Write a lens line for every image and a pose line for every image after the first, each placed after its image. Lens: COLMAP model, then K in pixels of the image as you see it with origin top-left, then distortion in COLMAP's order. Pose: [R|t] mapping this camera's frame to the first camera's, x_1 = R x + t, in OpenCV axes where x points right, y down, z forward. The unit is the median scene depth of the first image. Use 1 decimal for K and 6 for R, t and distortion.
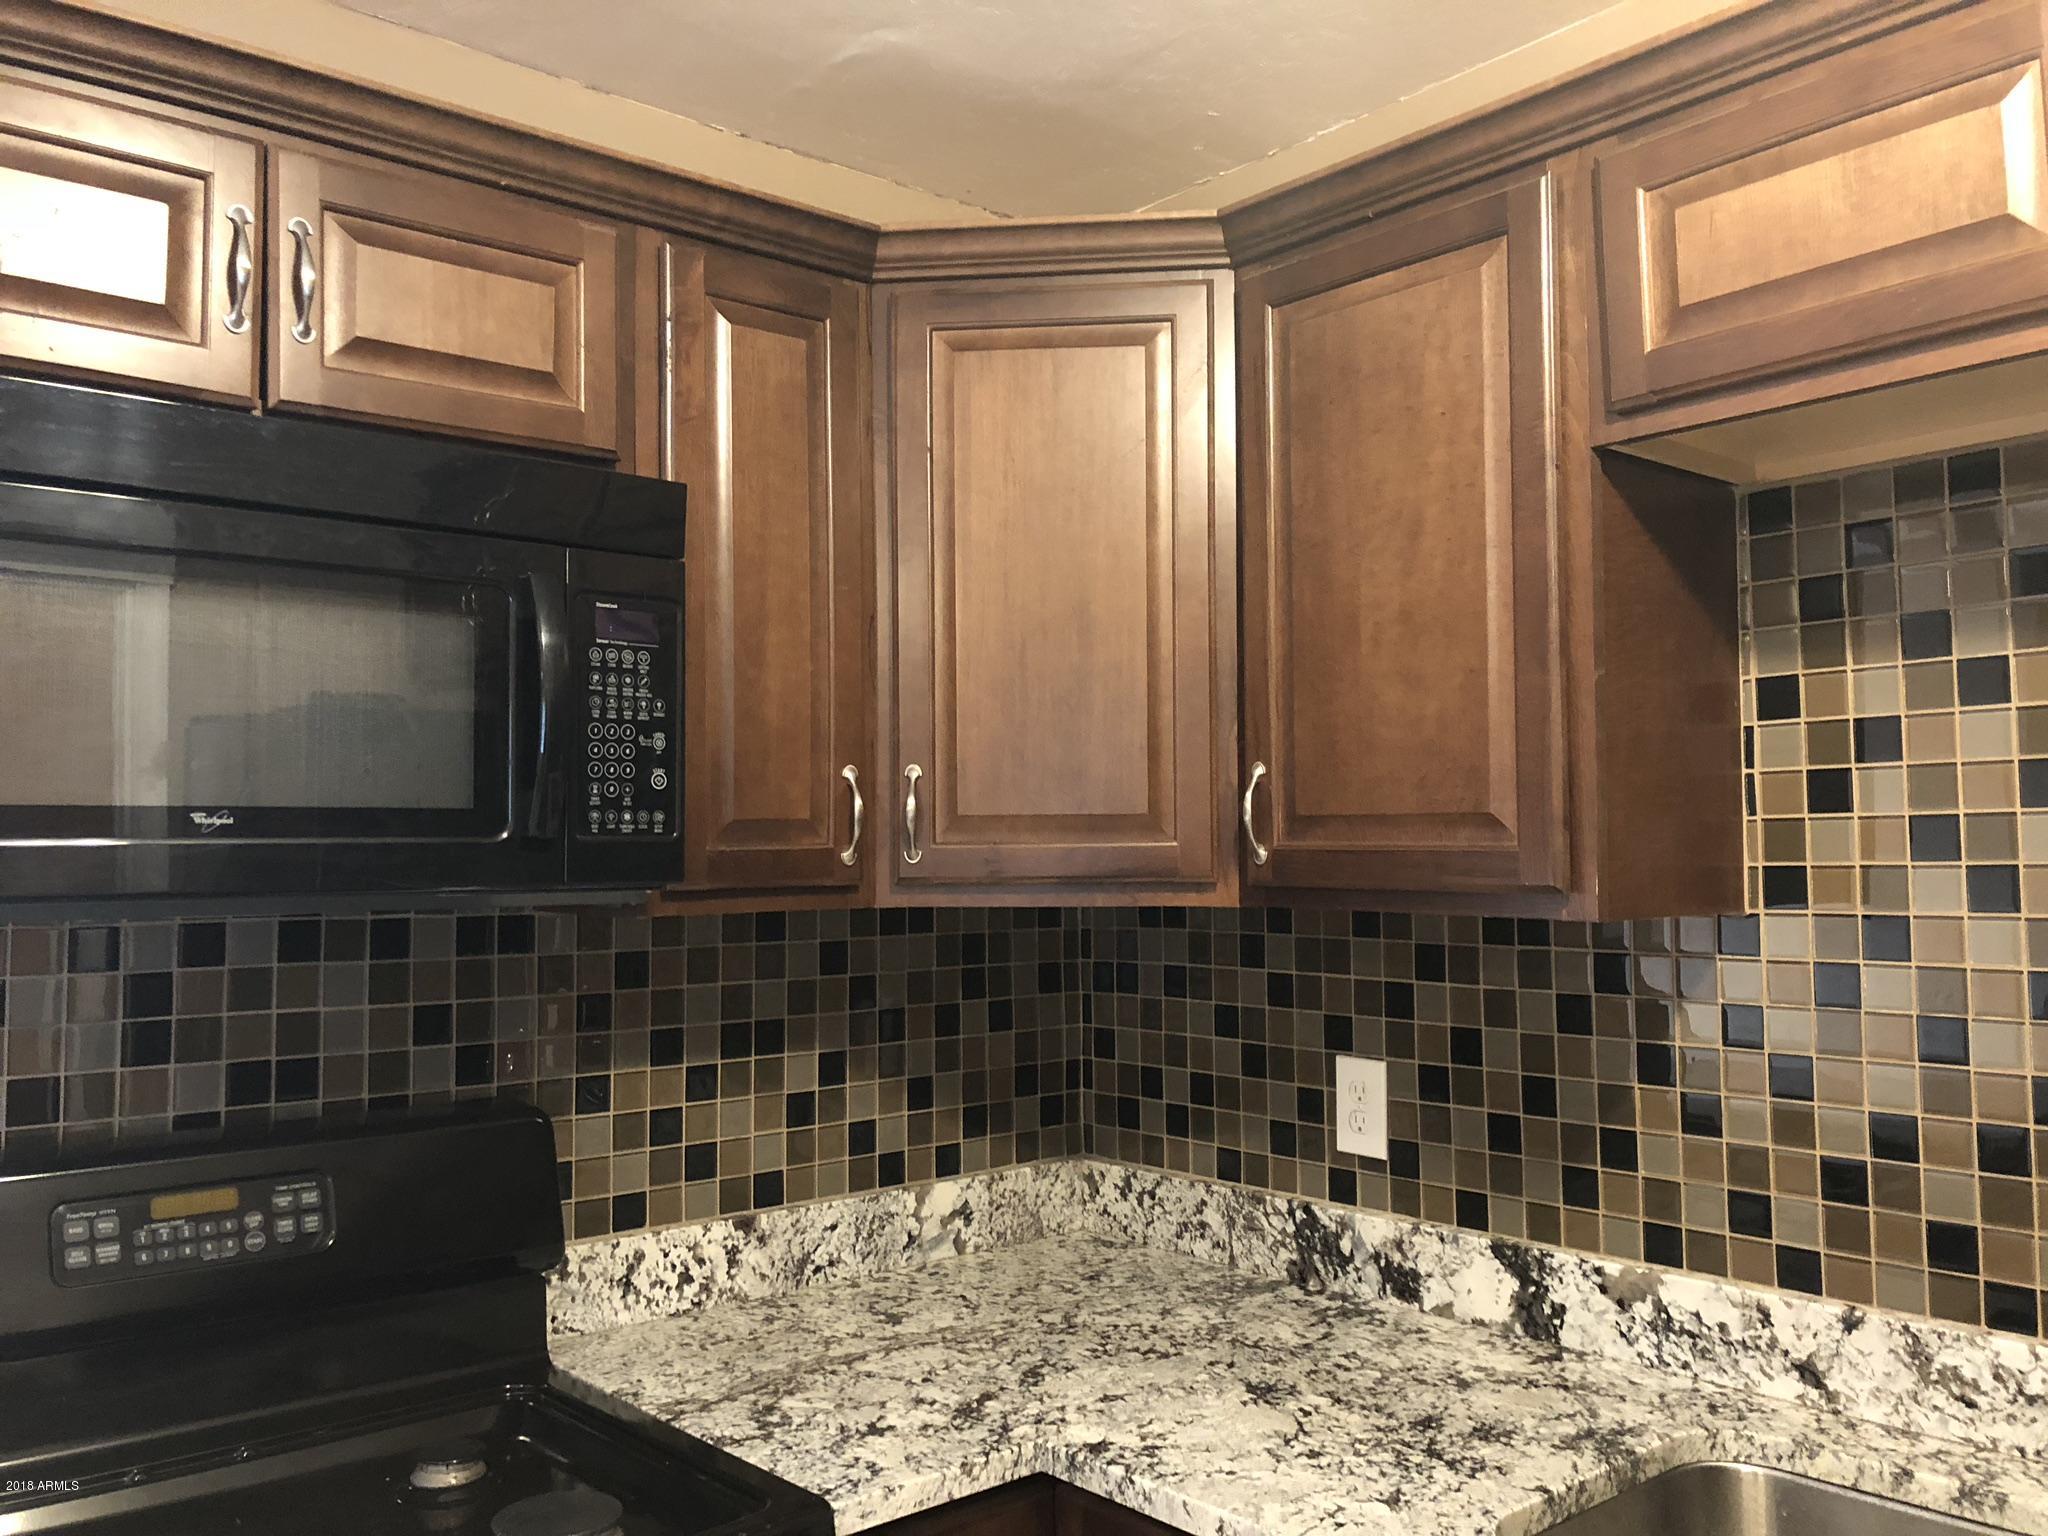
lens RADIAL K [[1684.2, 0, 1032.8], [0, 1684.2, 767.3], [0, 0, 1]] dist [0.059236, -0.073690]
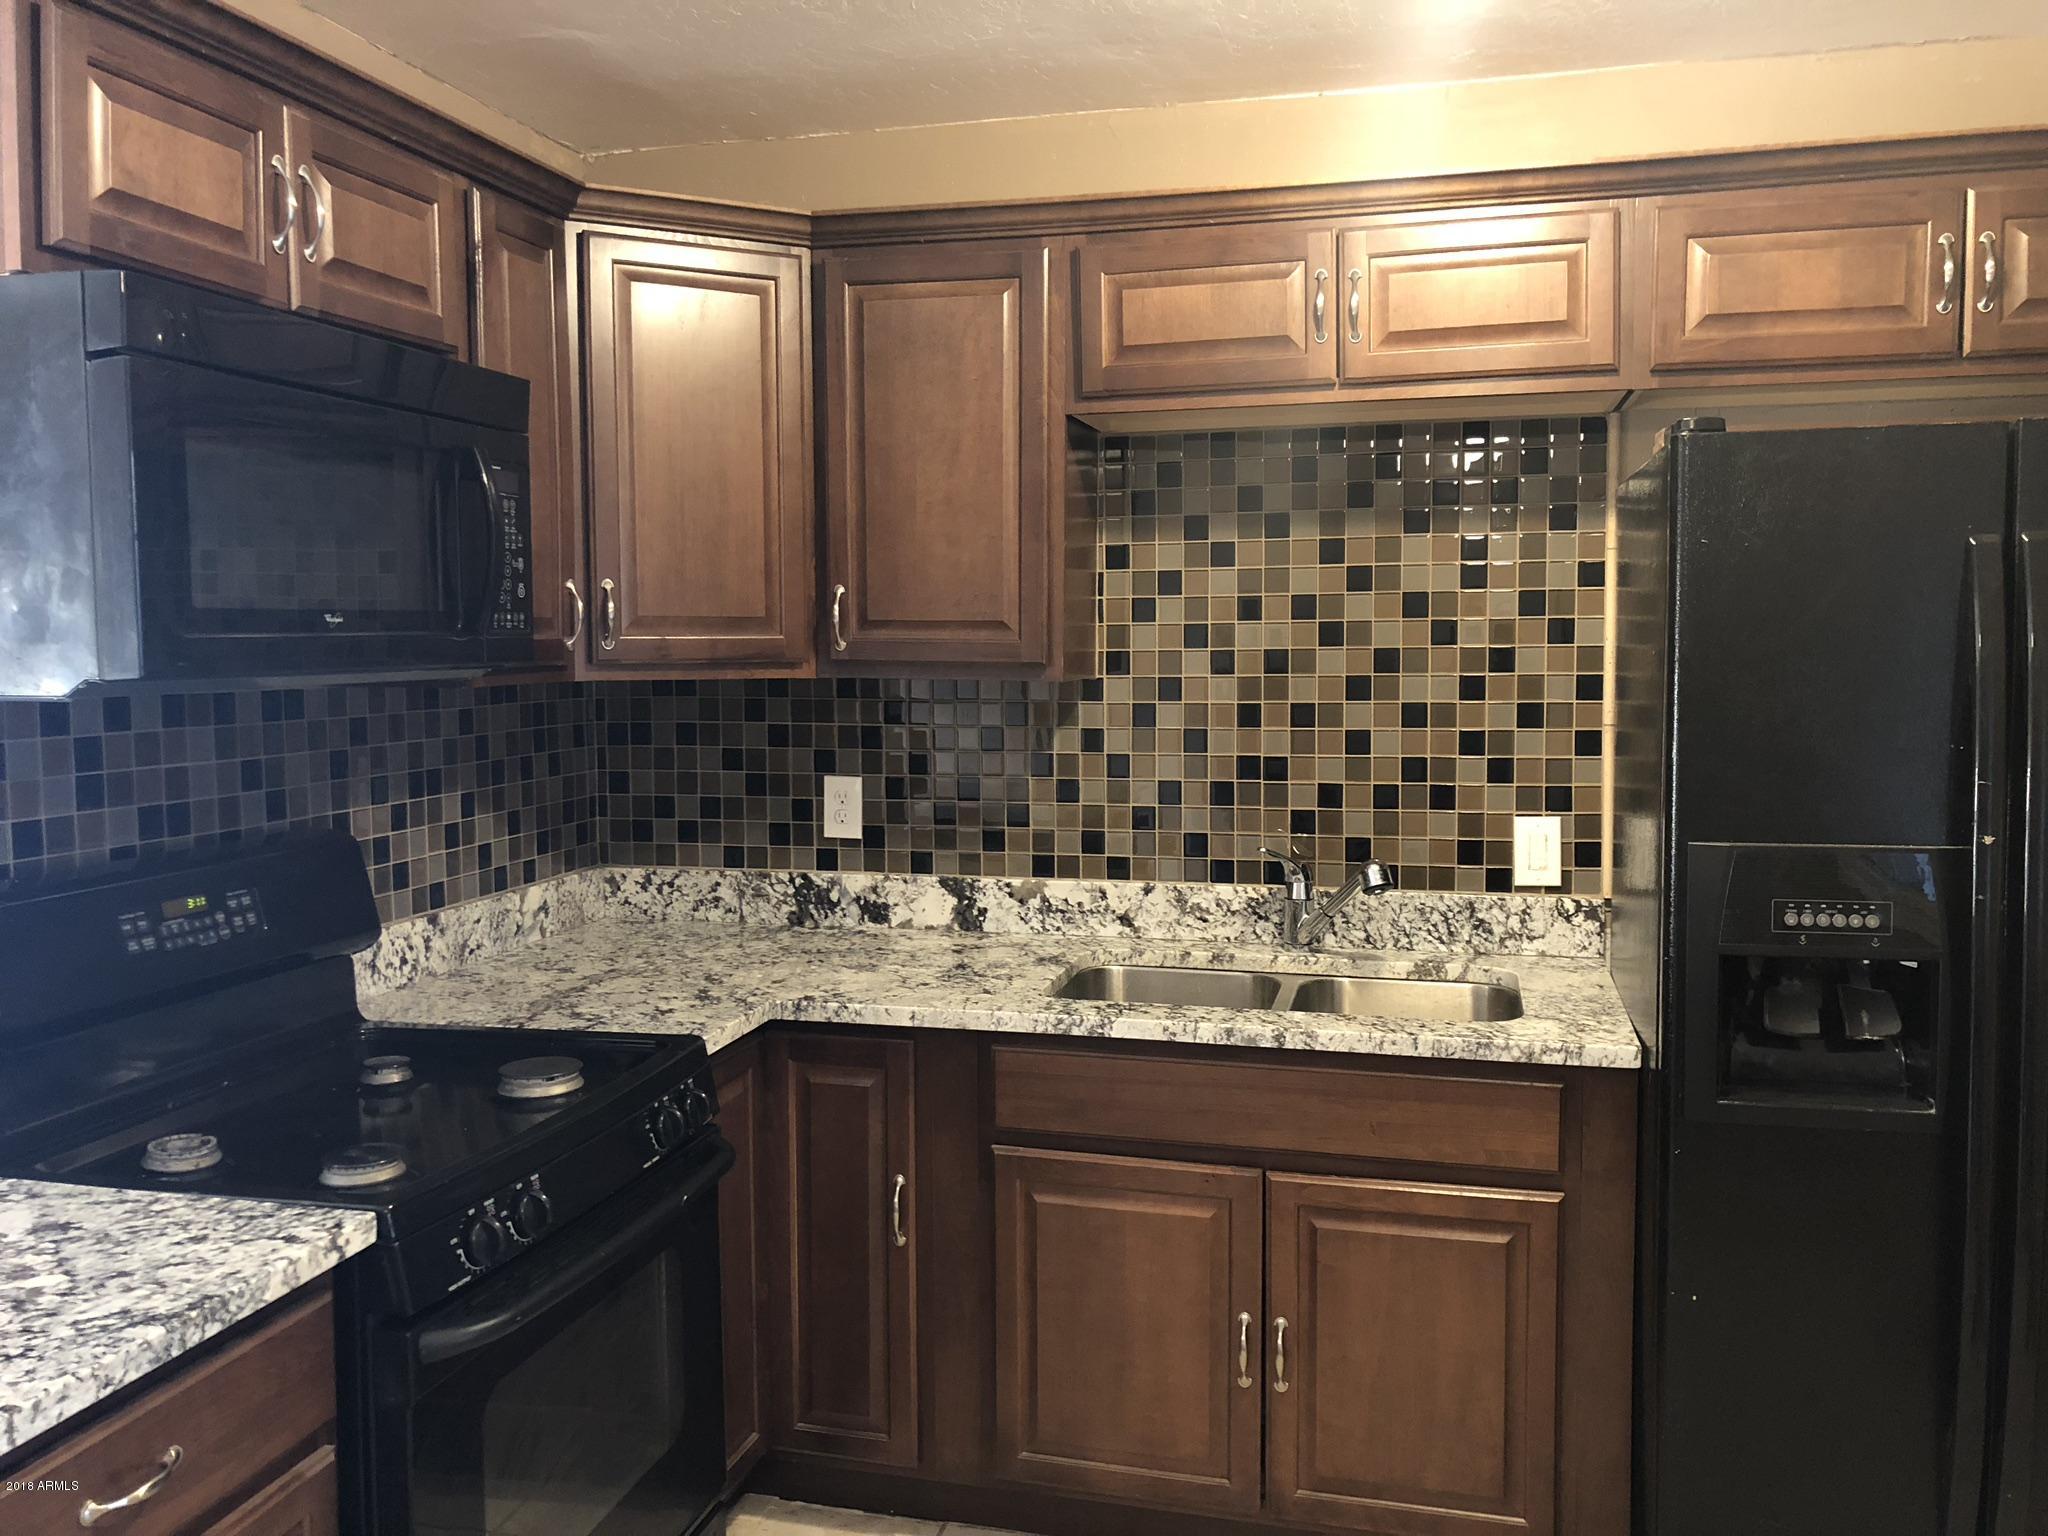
lens RADIAL K [[1684.2, 0, 1032.8], [0, 1684.2, 767.3], [0, 0, 1]] dist [0.059236, -0.073690]
pose [[0.814253, -0.041165, 0.579048, -0.628076], [-0.032791, 0.992628, 0.116677, -0.023414], [-0.579583, -0.113992, 0.806901, -0.381238]]
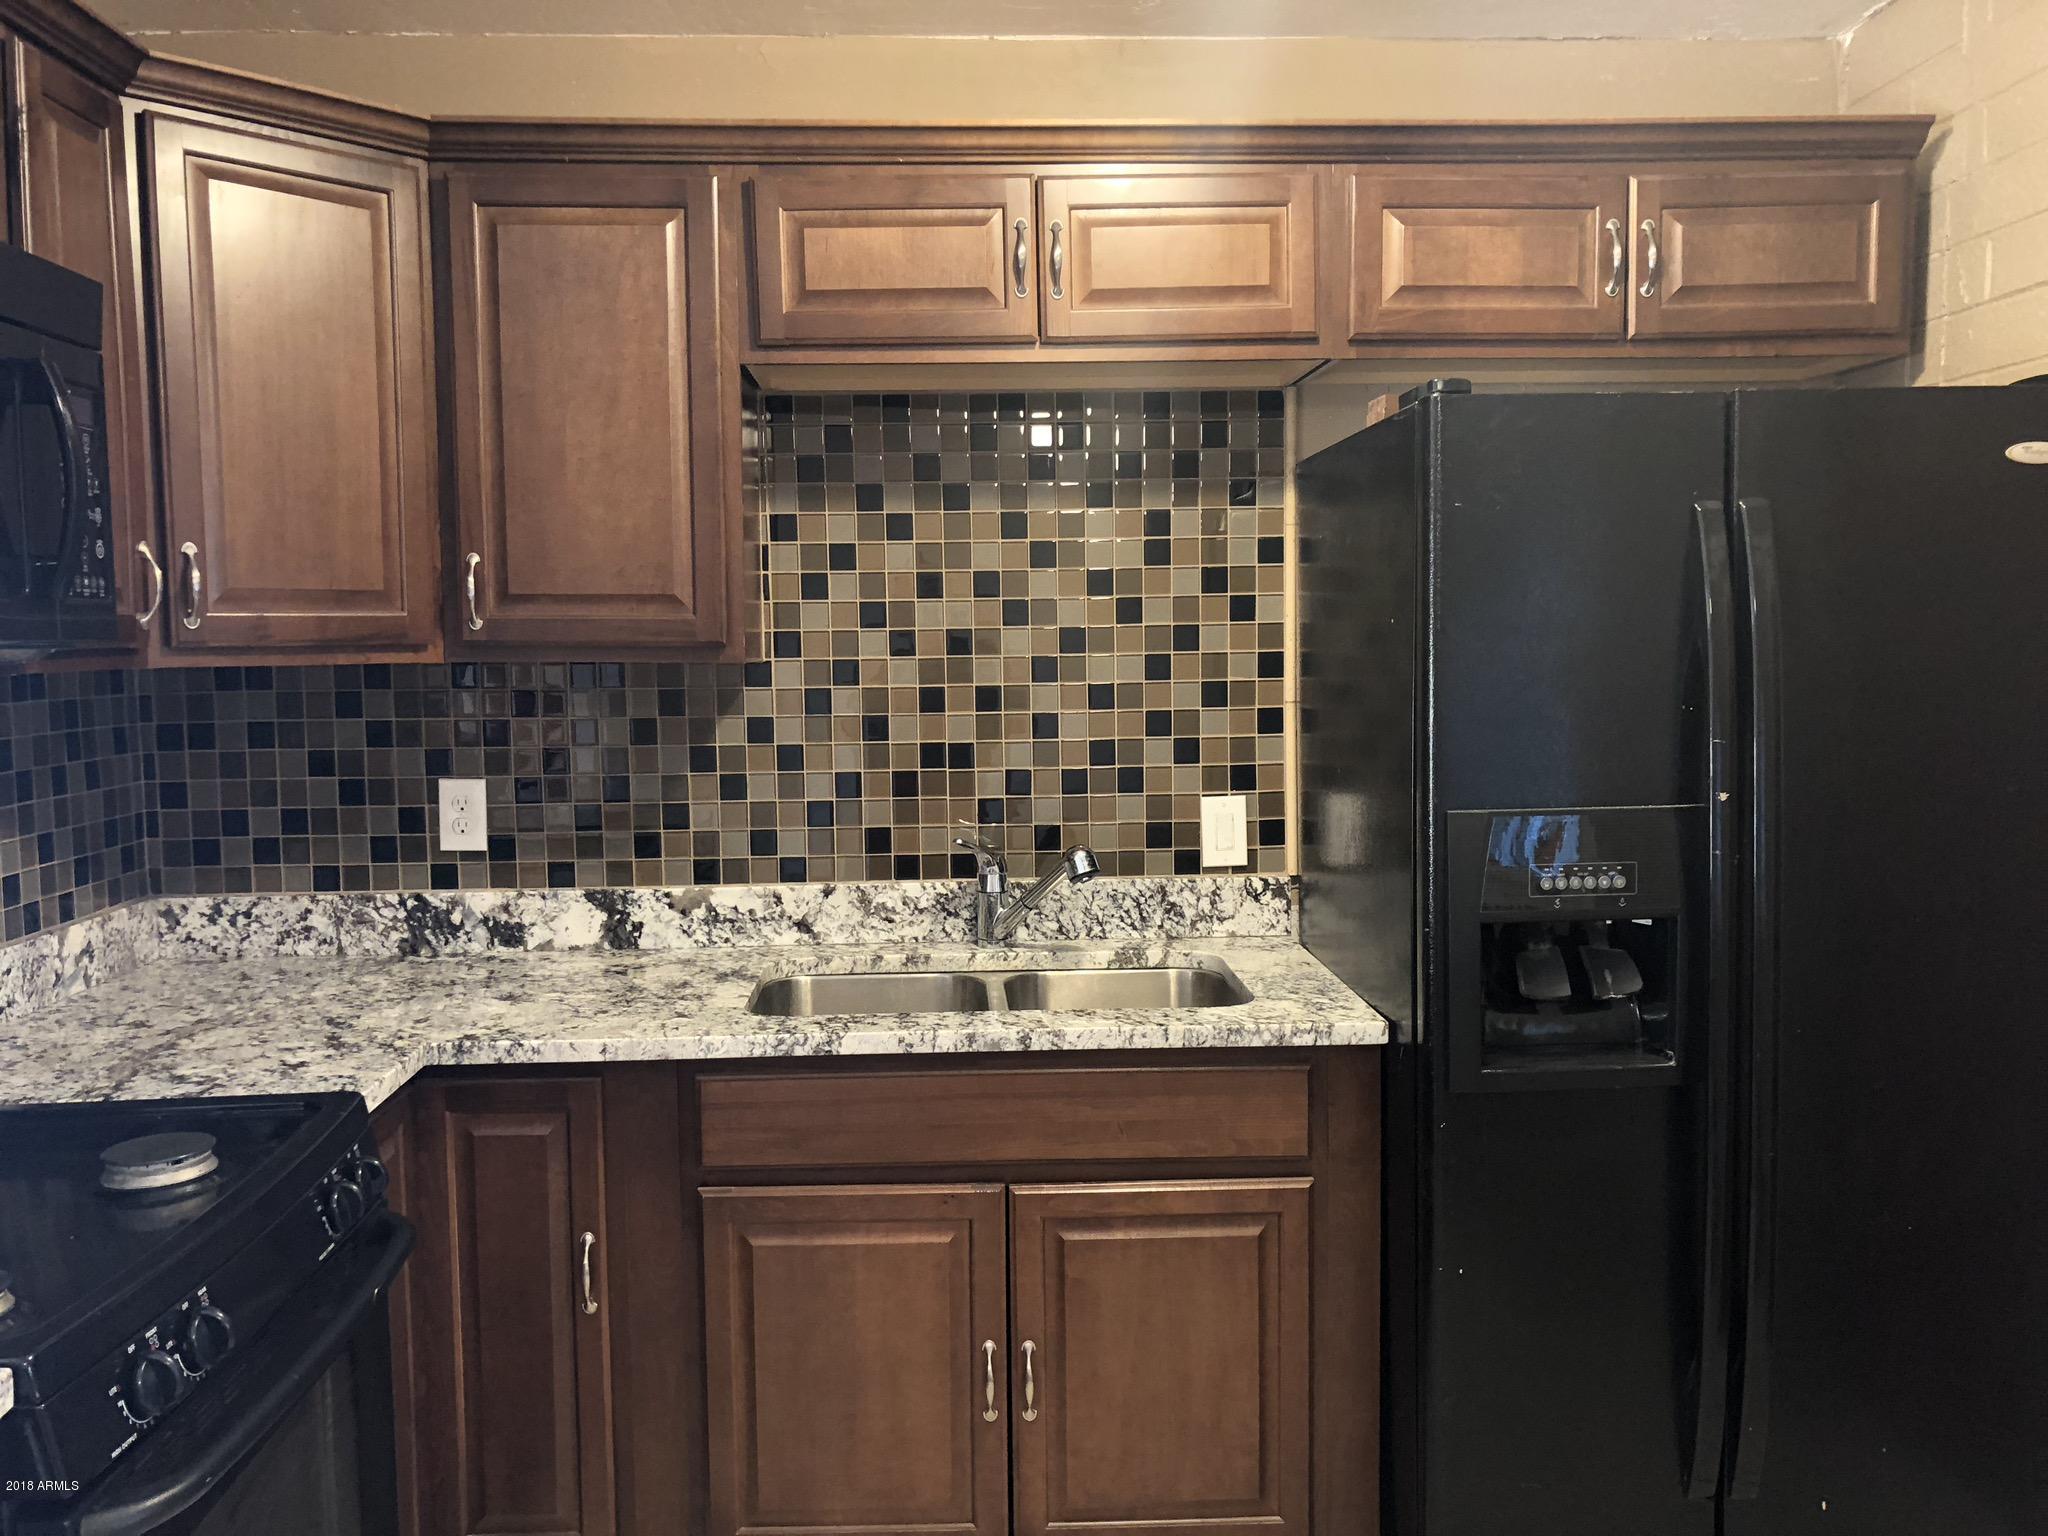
lens RADIAL K [[1671.4, 0, 1014.5], [0, 1671.4, 781.4], [0, 0, 1]] dist [0.071722, -0.098132]
pose [[0.612899, -0.067050, 0.787311, -0.665519], [-0.035374, 0.993066, 0.112111, 0.011263], [-0.789369, -0.096563, 0.606277, -0.166509]]
